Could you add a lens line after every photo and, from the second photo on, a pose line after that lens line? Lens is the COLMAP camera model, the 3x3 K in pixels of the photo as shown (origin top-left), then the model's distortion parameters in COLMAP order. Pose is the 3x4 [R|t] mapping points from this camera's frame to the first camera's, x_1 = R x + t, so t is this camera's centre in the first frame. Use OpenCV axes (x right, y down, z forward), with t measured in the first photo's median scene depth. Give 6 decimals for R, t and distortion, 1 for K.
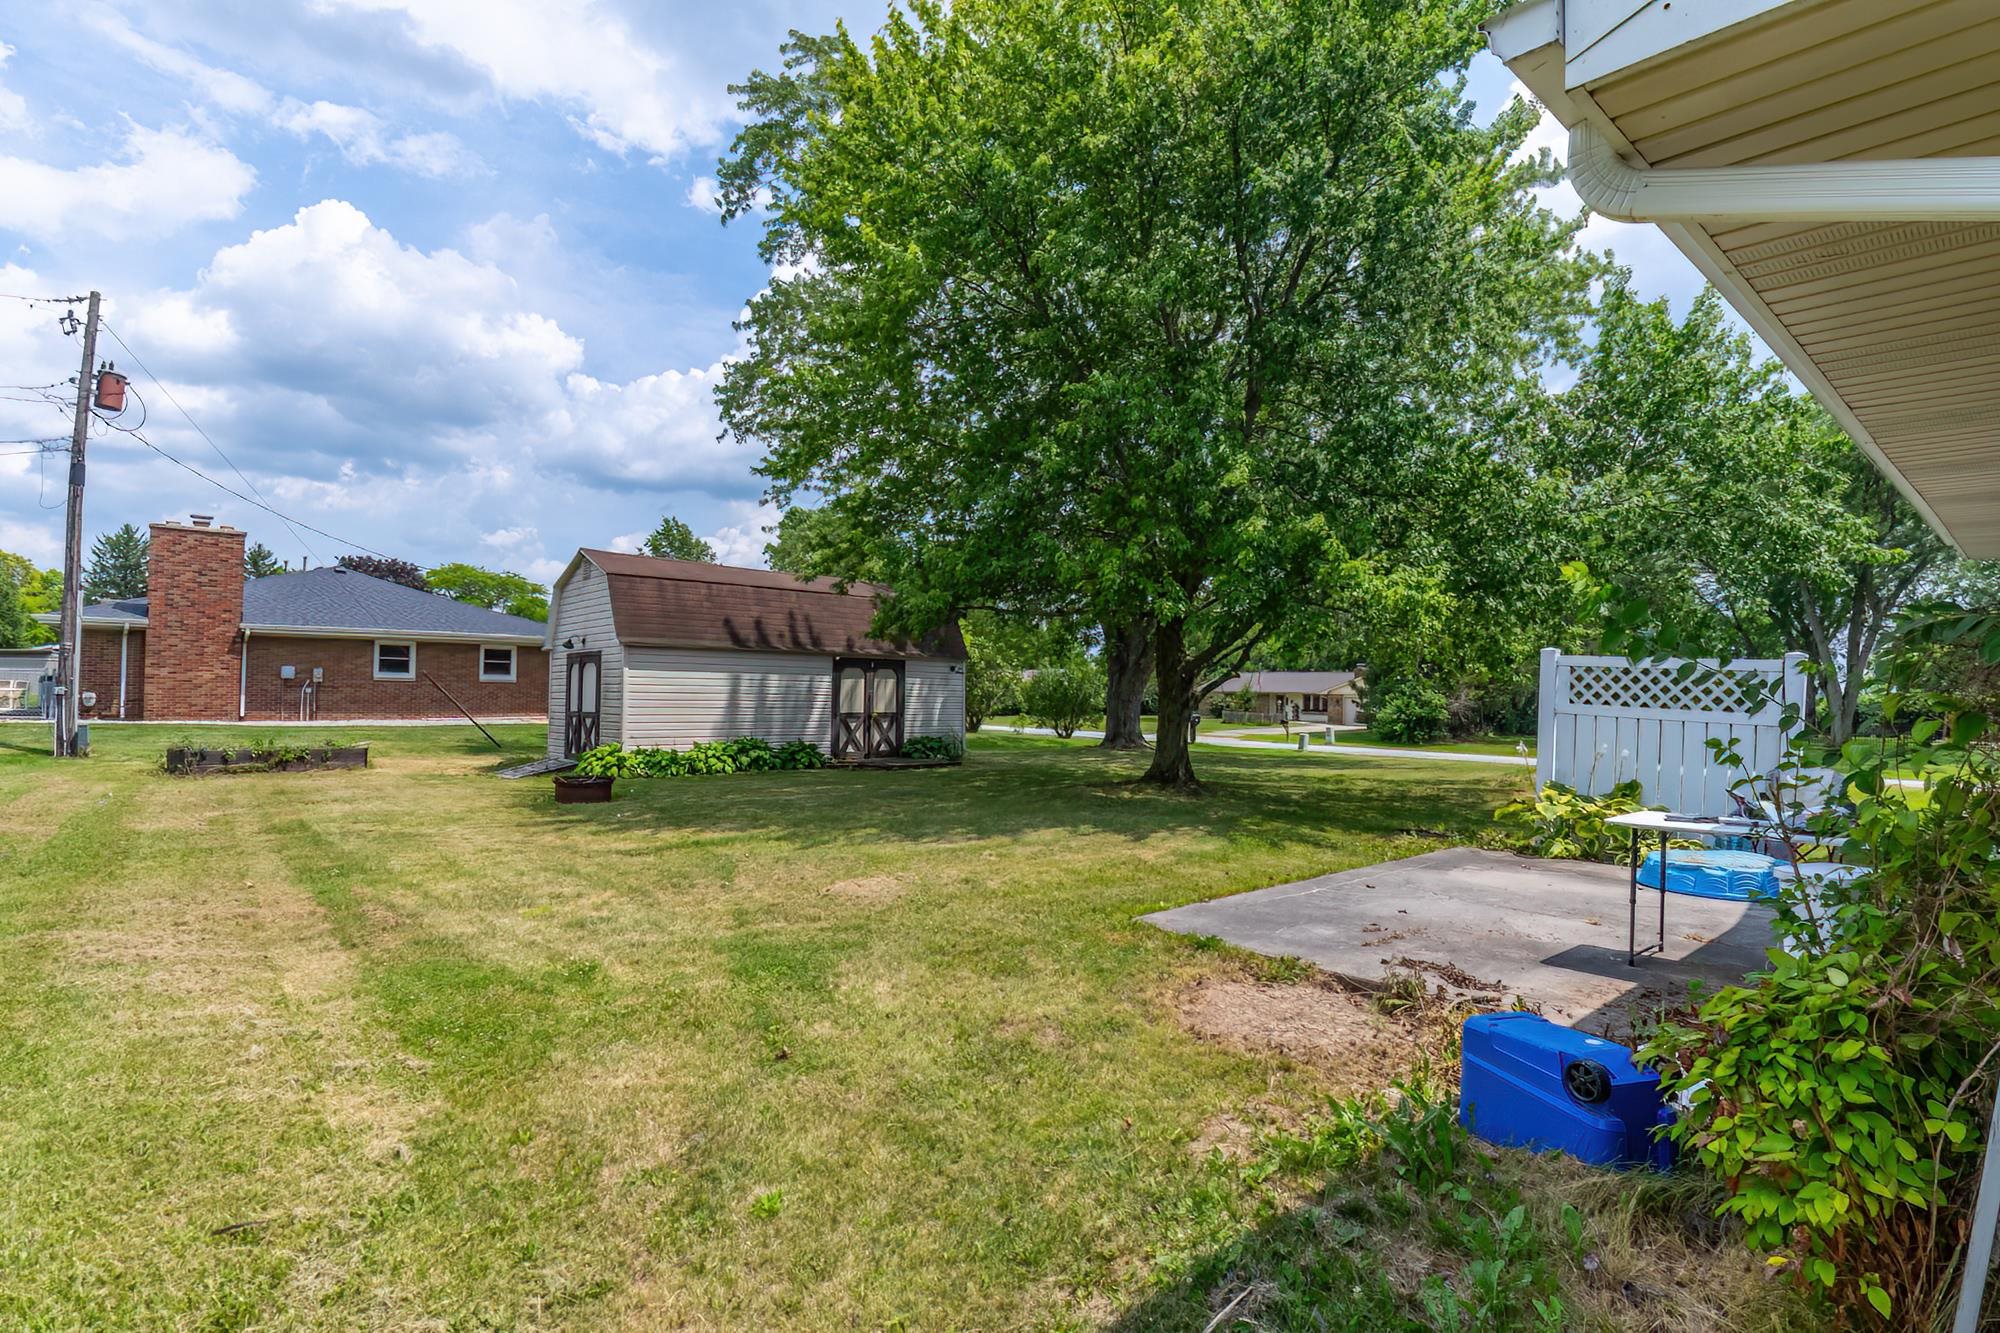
lens RADIAL K [[969.5, 0, 1000.0], [0, 969.5, 666.5], [0, 0, 1]] dist [-0.001169, -0.000027]
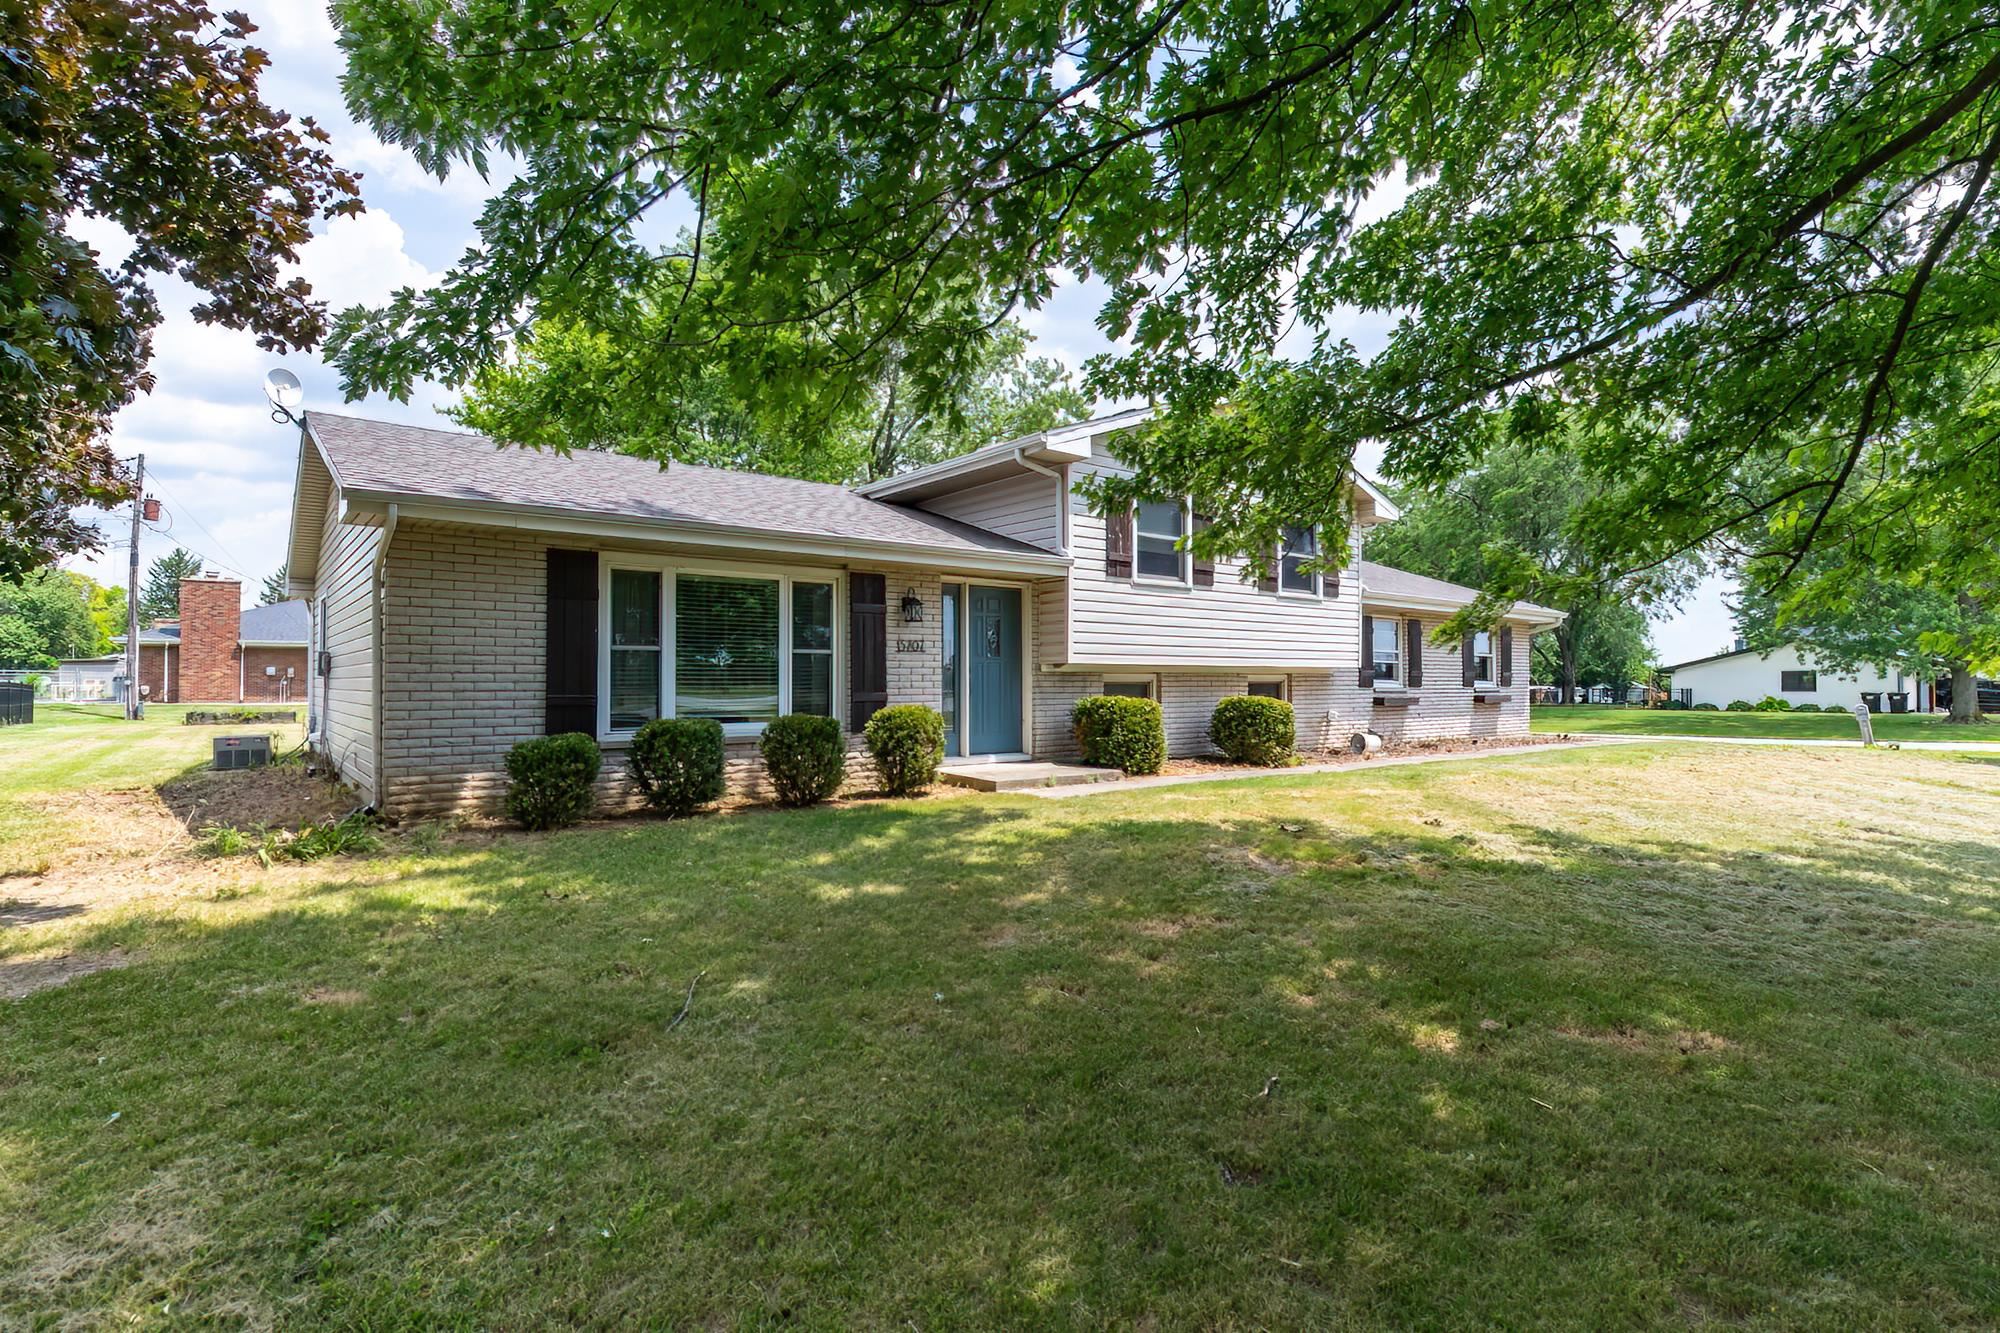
lens RADIAL K [[969.5, 0, 1000.0], [0, 969.5, 666.5], [0, 0, 1]] dist [-0.001169, -0.000027]
pose [[0.999241, -0.018152, -0.034468, 0.498245], [0.018412, 0.999804, 0.007251, 0.009401], [0.034329, -0.007880, 0.999380, -0.520100]]
